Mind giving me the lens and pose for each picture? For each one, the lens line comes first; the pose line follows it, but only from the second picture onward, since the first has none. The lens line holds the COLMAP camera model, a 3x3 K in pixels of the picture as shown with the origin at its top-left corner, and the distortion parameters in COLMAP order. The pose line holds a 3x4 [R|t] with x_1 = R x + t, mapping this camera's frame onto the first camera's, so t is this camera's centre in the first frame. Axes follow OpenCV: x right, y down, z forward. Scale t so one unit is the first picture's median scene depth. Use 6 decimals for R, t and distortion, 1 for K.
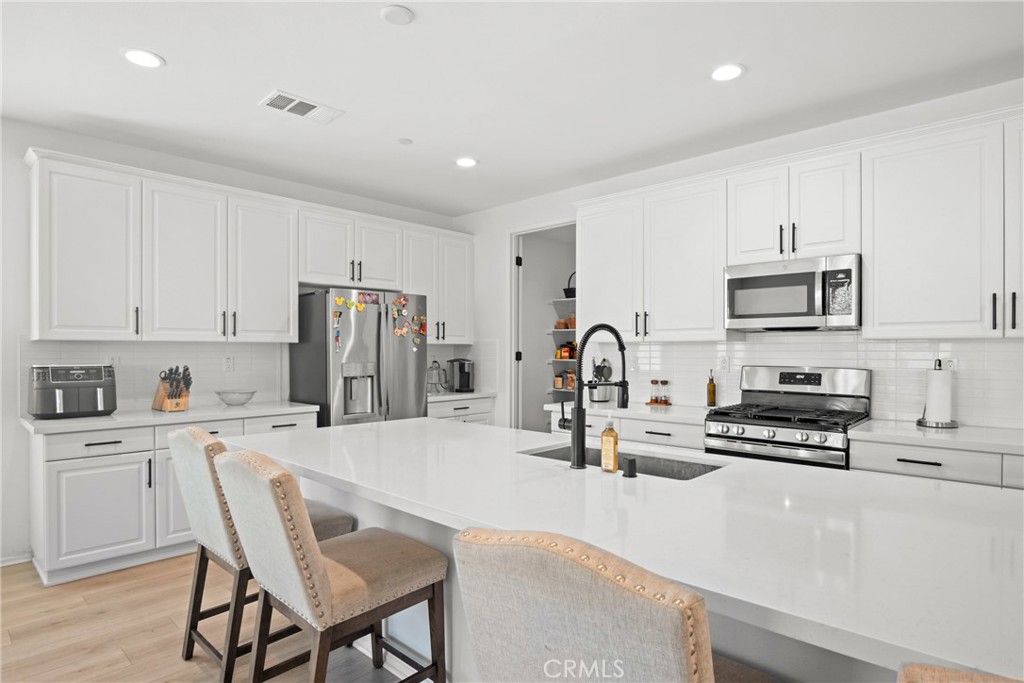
lens RADIAL K [[558.8, 0, 509.9], [0, 558.8, 349.5], [0, 0, 1]] dist [-0.029883, 0.006849]
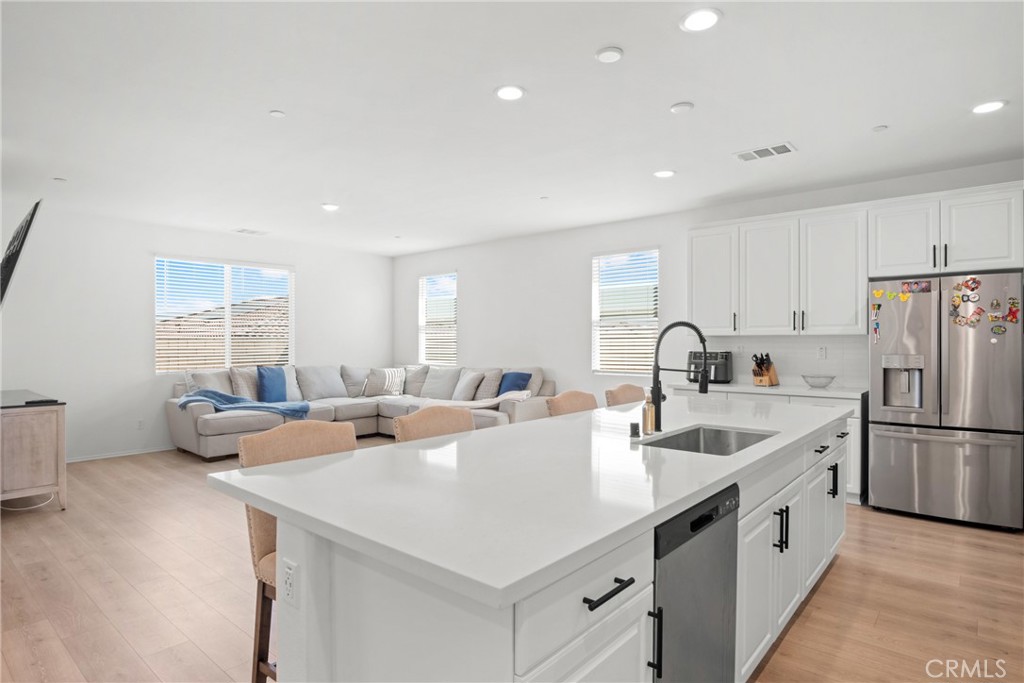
lens RADIAL K [[558.8, 0, 513.9], [0, 558.8, 342.7], [0, 0, 1]] dist [-0.029883, 0.006849]
pose [[0.037149, 0.002384, -0.999307, 0.667598], [0.003407, 0.999991, 0.002512, -0.001931], [0.999304, -0.003497, 0.037140, 0.287050]]
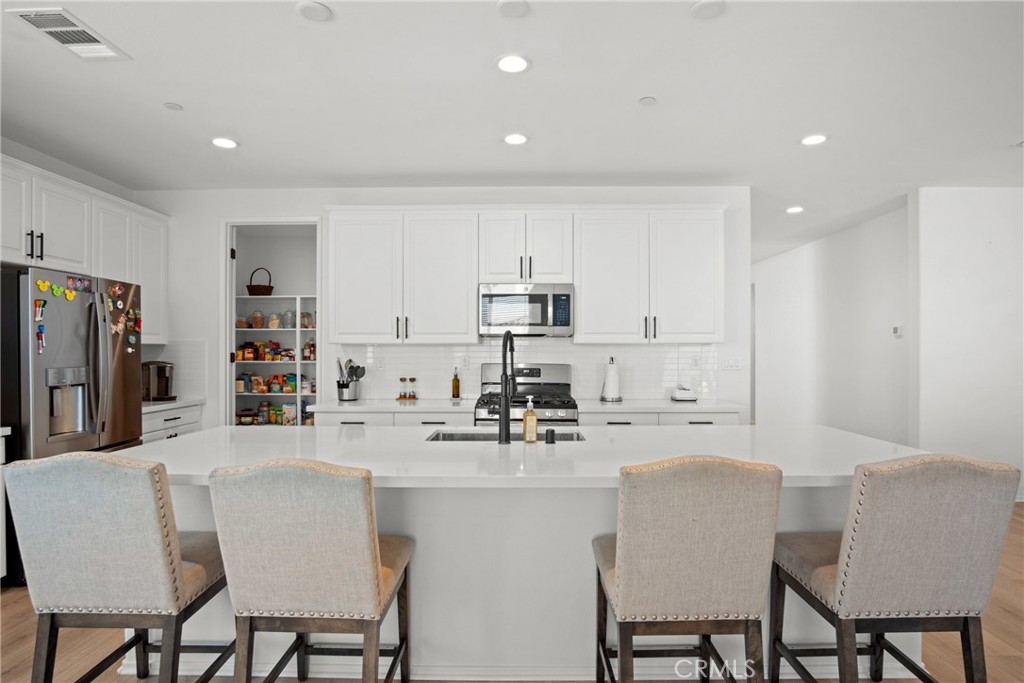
lens RADIAL K [[558.8, 0, 521.7], [0, 558.8, 352.3], [0, 0, 1]] dist [-0.029883, 0.006849]
pose [[0.735869, -0.001184, 0.677123, -0.324155], [-0.000892, 0.999996, 0.002718, 0.000342], [-0.677124, -0.002604, 0.735865, 0.016983]]
